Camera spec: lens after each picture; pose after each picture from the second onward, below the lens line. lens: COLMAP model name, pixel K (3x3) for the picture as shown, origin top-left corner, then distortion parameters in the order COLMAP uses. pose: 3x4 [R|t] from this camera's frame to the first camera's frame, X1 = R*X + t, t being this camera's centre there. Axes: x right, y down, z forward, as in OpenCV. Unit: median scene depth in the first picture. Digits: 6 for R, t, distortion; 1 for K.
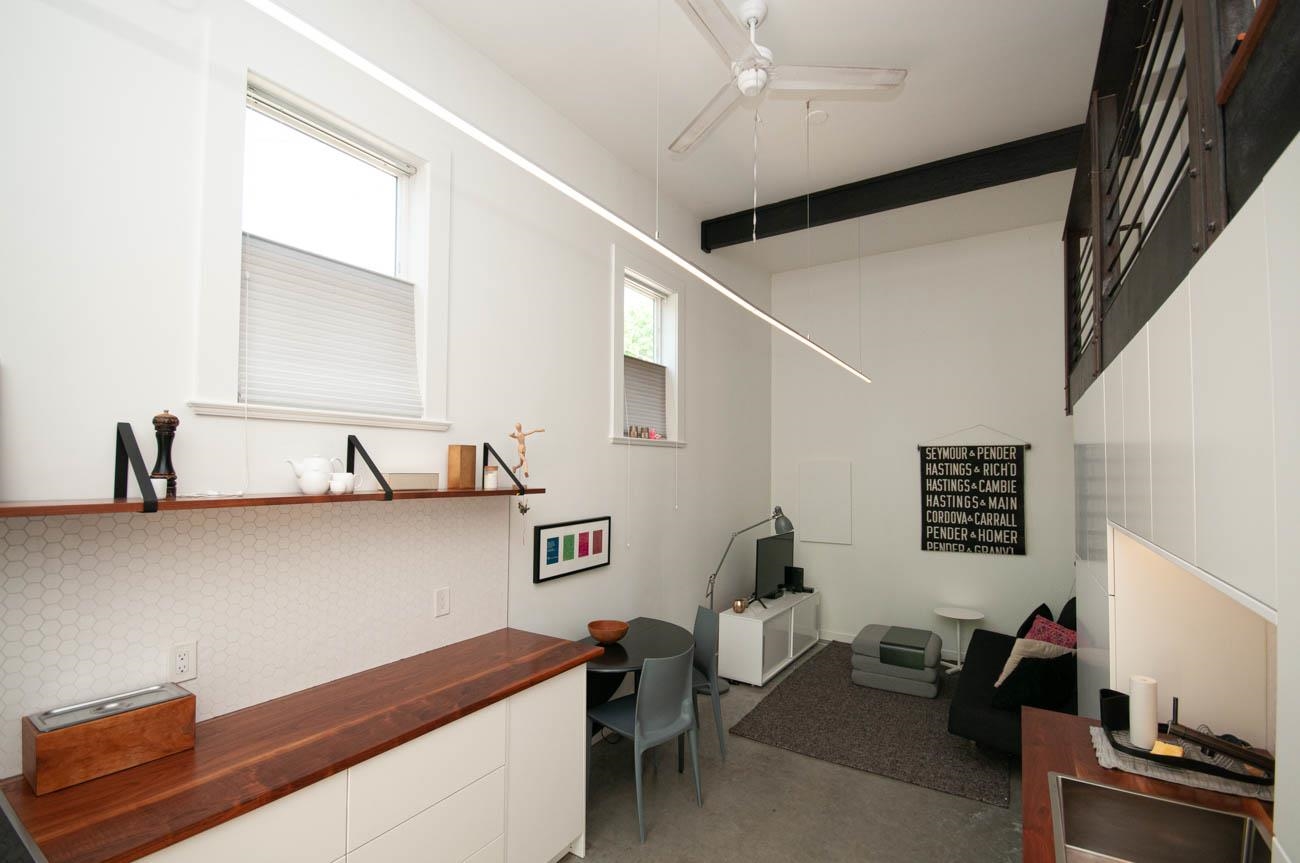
lens RADIAL K [[566.0, 0, 650.8], [0, 566.0, 450.1], [0, 0, 1]] dist [0.010587, -0.015481]
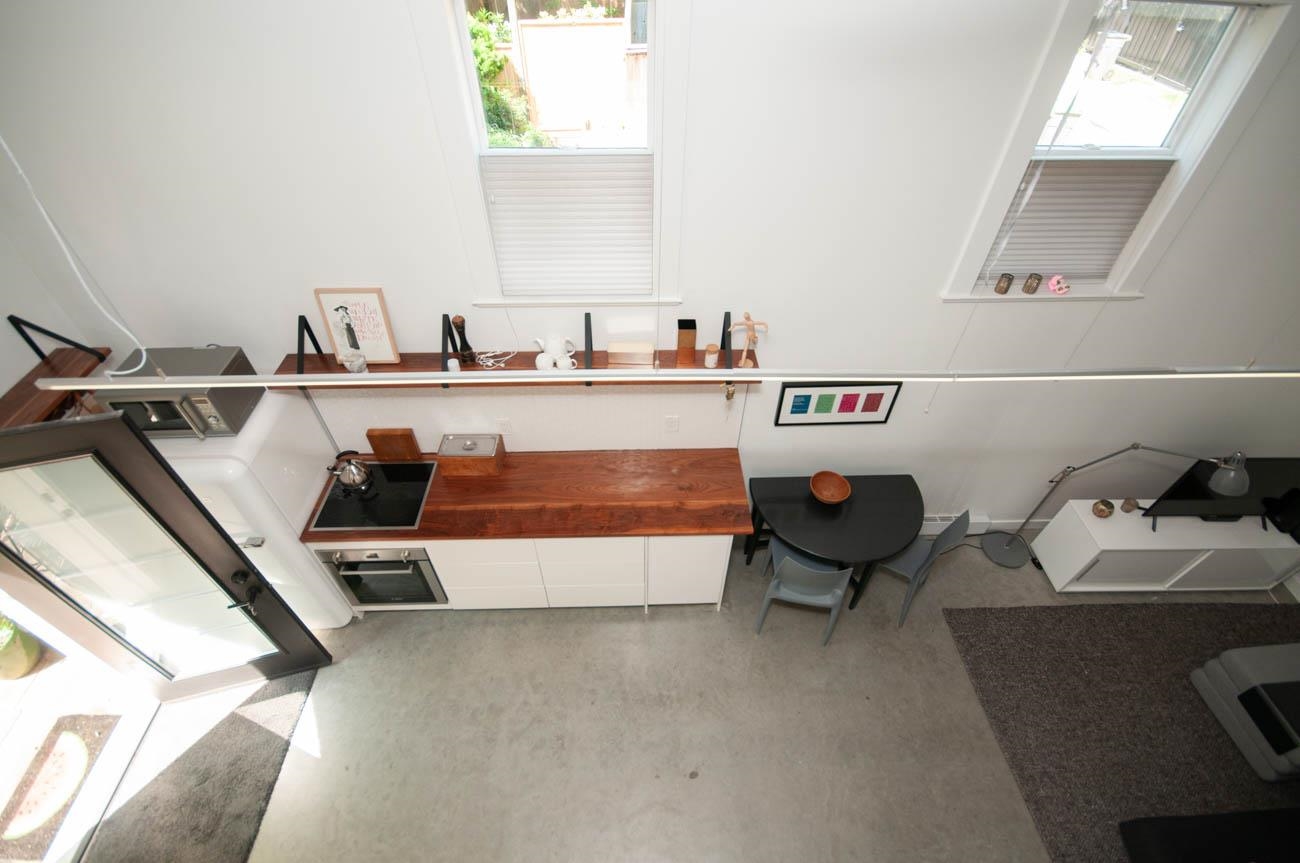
lens RADIAL K [[582.7, 0, 649.2], [0, 582.7, 449.9], [0, 0, 1]] dist [0.015183, -0.016030]
pose [[0.563437, 0.593145, -0.575081, 0.201387], [0.025578, 0.683232, 0.729753, -0.335061], [0.825763, -0.425880, 0.369786, 0.235406]]
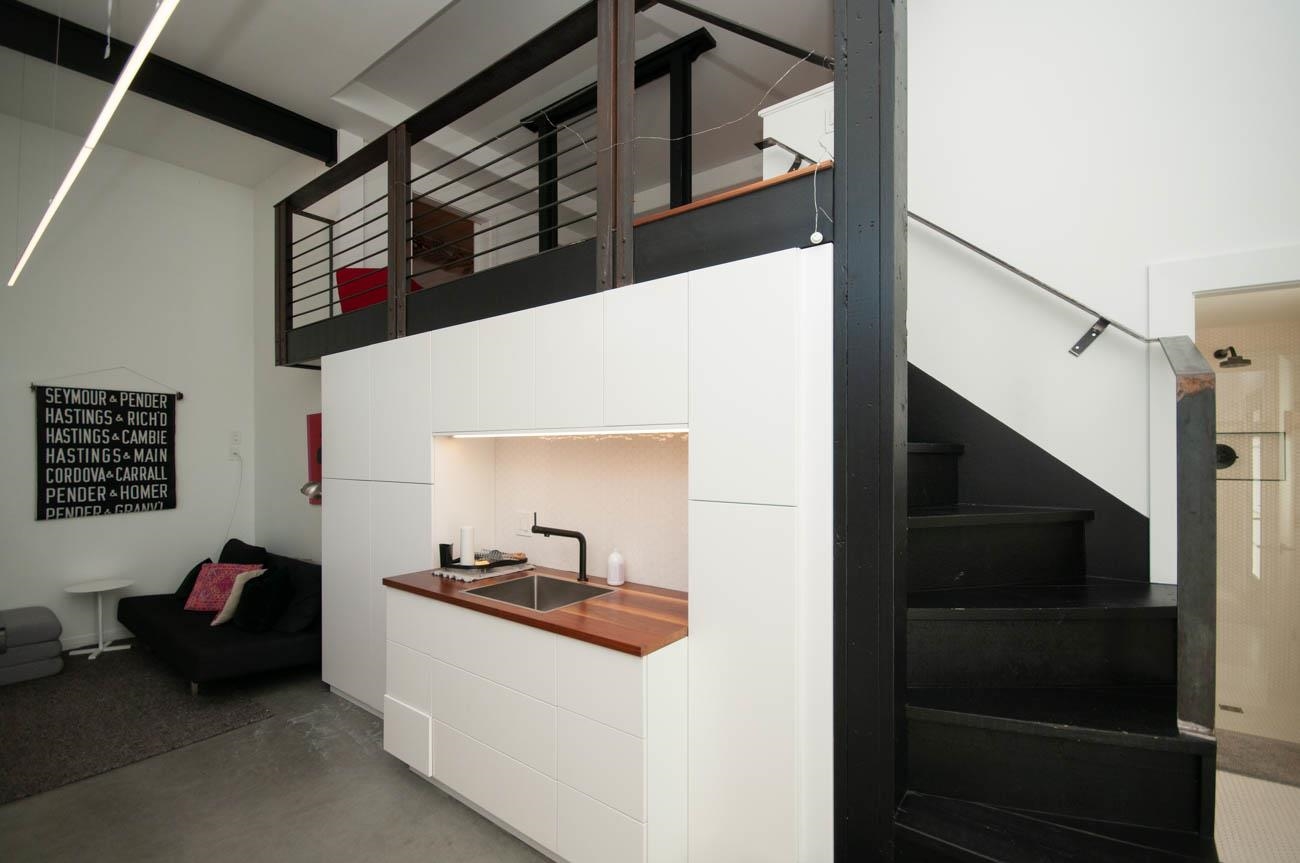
lens RADIAL K [[566.0, 0, 650.8], [0, 566.0, 450.1], [0, 0, 1]] dist [0.010587, -0.015481]
pose [[0.075706, -0.005455, 0.997115, -0.232149], [-0.031069, 0.999487, 0.007827, 0.052509], [-0.996646, -0.031572, 0.075497, 0.121698]]
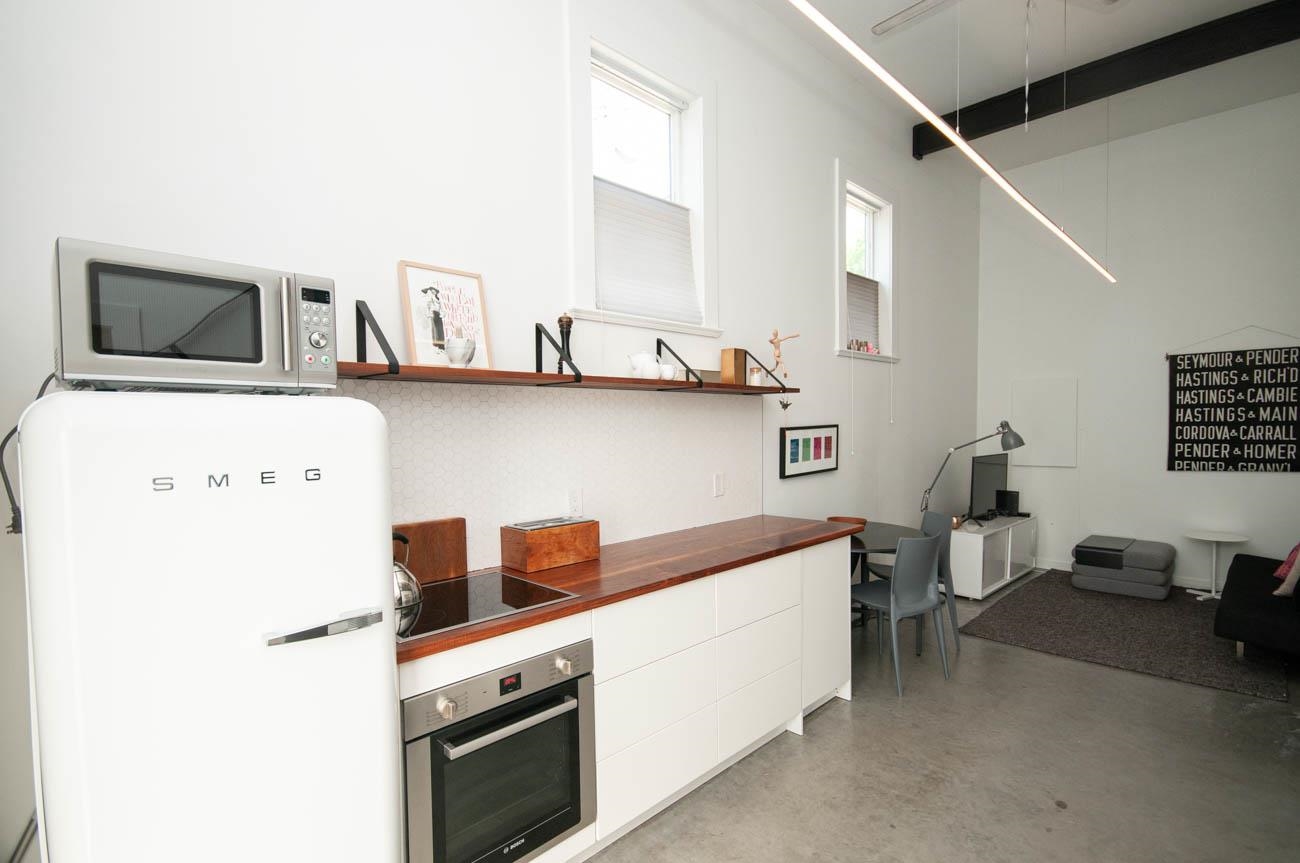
lens RADIAL K [[593.7, 0, 649.5], [0, 593.7, 450.5], [0, 0, 1]] dist [0.023671, -0.018656]
pose [[0.973751, -0.011587, -0.227320, -0.118372], [0.029144, 0.996830, 0.074030, 0.053365], [0.225741, -0.078712, 0.971002, -0.119727]]
